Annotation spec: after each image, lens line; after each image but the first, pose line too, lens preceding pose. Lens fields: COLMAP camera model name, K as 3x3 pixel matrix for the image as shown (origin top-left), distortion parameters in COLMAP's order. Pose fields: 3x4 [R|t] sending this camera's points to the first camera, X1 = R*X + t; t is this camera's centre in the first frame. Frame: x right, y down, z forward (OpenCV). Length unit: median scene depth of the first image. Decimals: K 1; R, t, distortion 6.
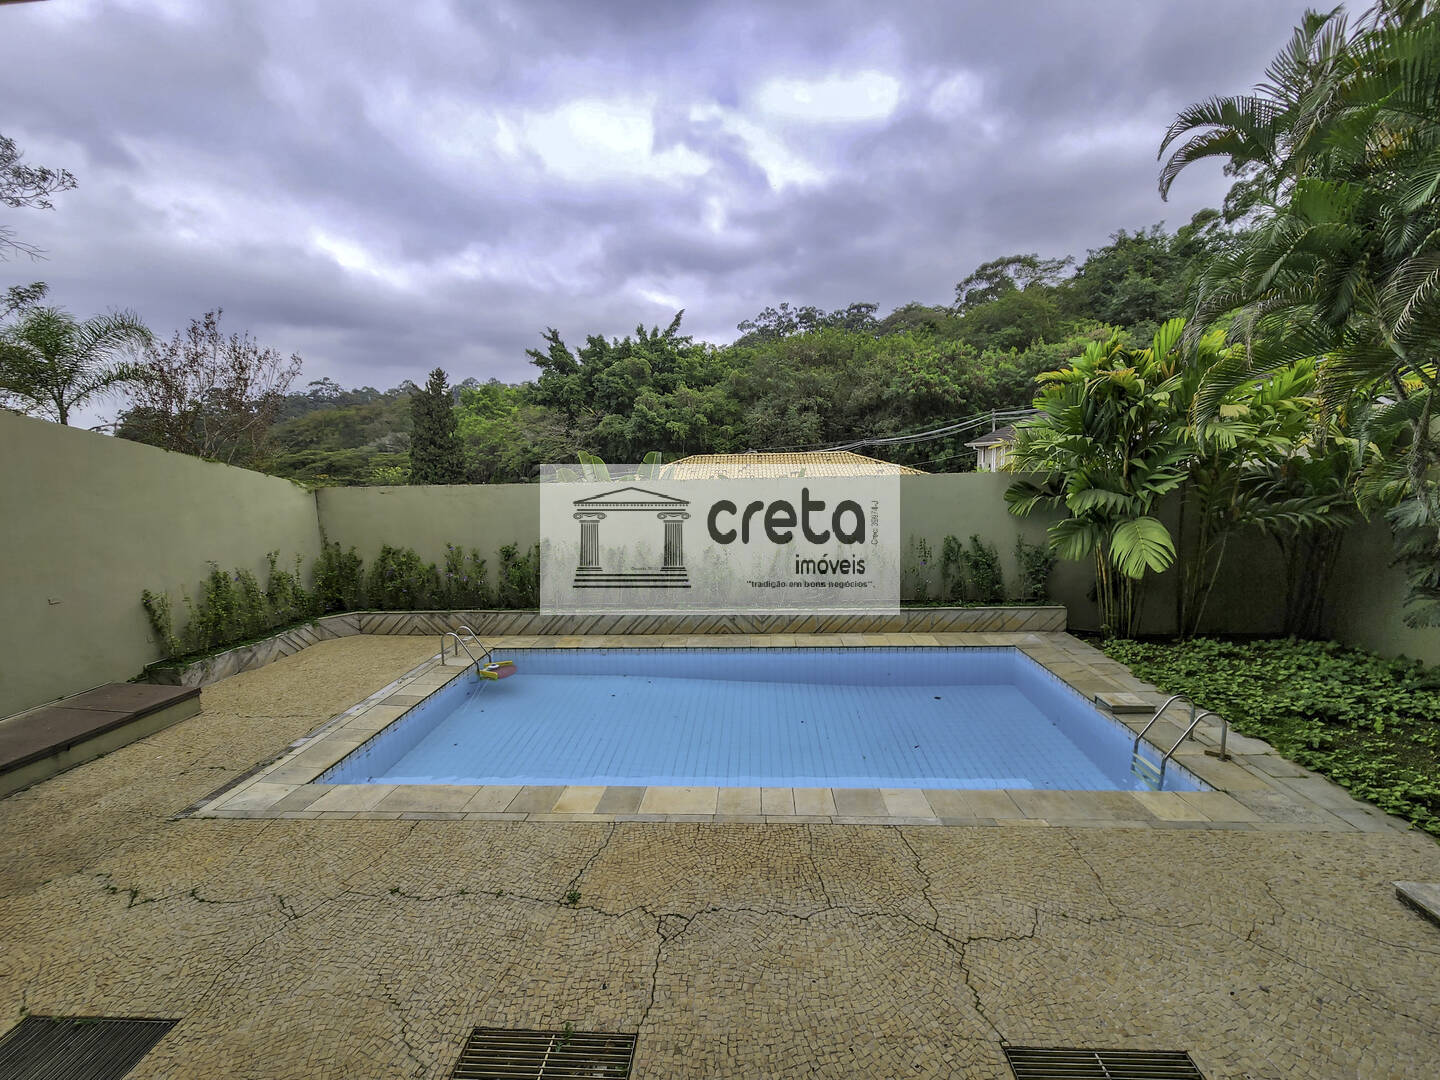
lens RADIAL K [[595.6, 0, 720.1], [0, 595.6, 529.3], [0, 0, 1]] dist [0.006012, -0.000169]
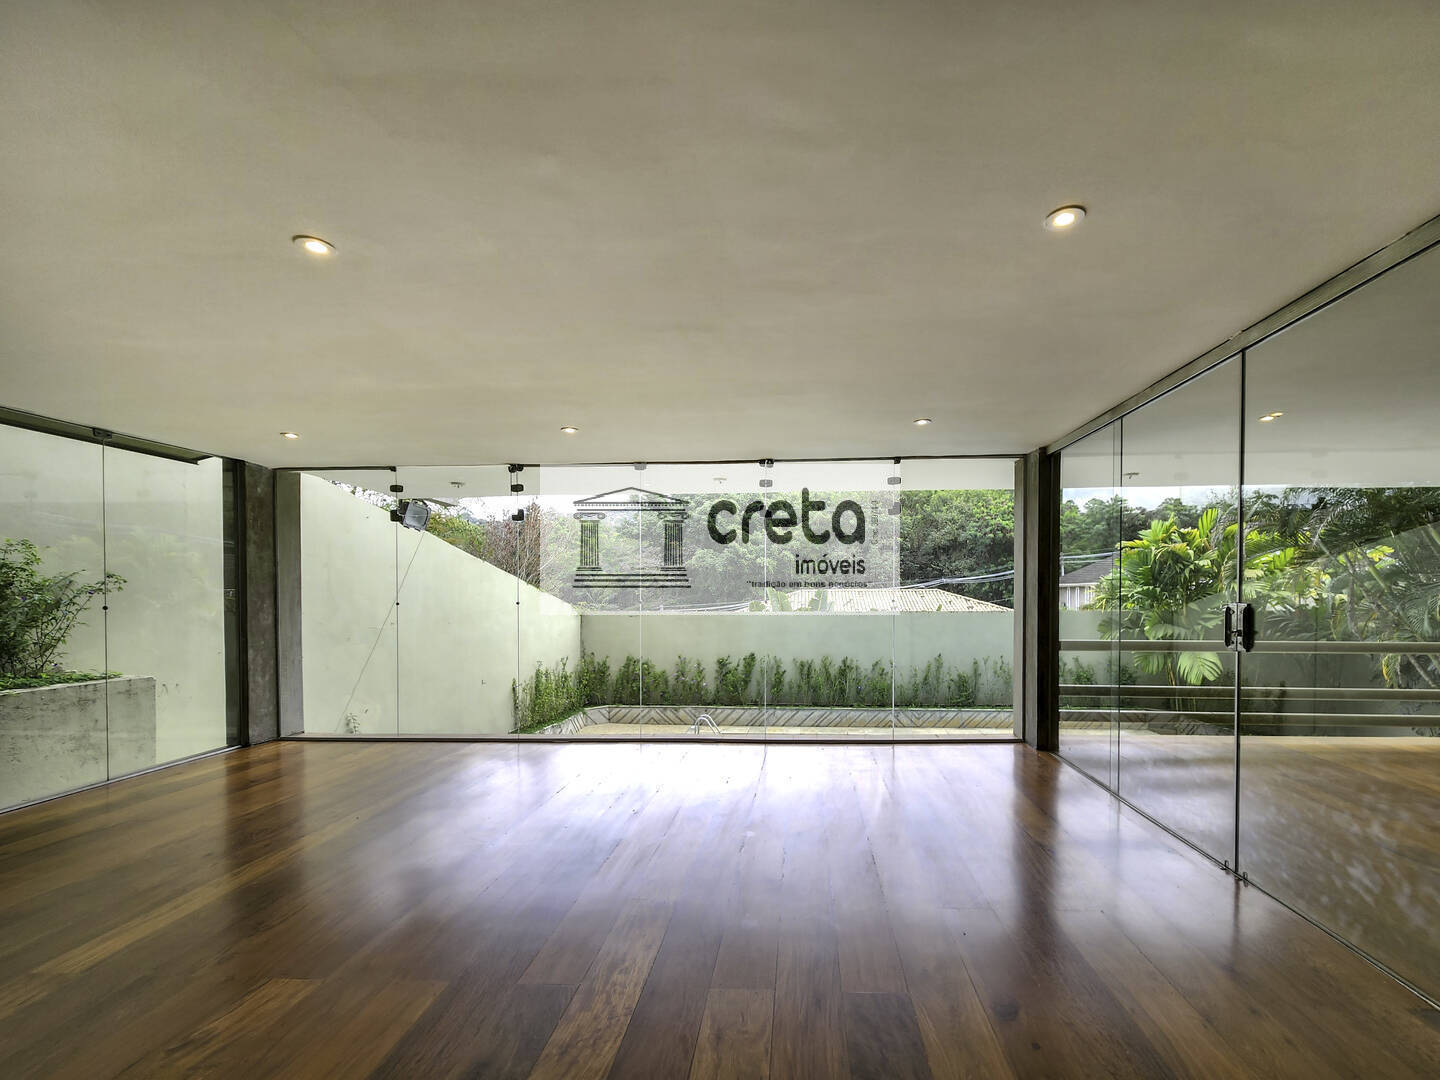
lens RADIAL K [[595.6, 0, 773.0], [0, 595.6, 585.9], [0, 0, 1]] dist [0.006012, -0.000169]
pose [[0.999778, 0.020207, -0.005995, -0.111857], [-0.020796, 0.991999, -0.124518, 0.015023], [0.003431, 0.124615, 0.992199, -0.161026]]
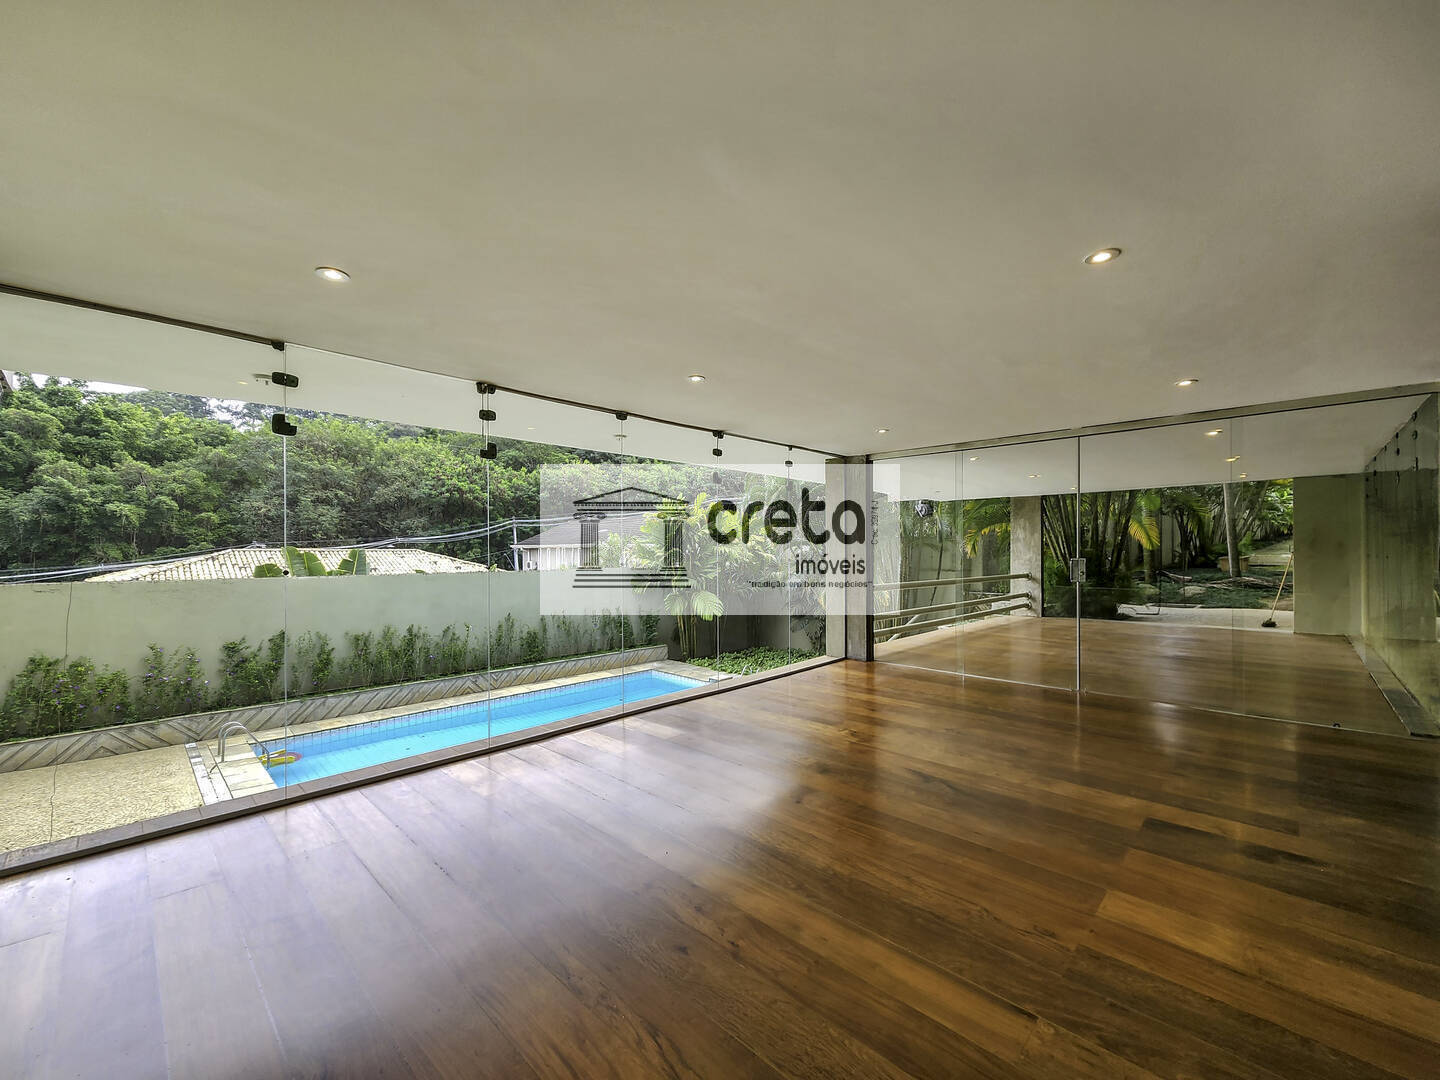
lens RADIAL K [[595.6, 0, 714.4], [0, 595.6, 543.1], [0, 0, 1]] dist [0.006012, -0.000169]
pose [[0.656382, 0.034273, 0.753650, -0.274233], [0.072305, 0.991511, -0.108063, 0.014416], [-0.750956, 0.125423, 0.648332, -0.110733]]
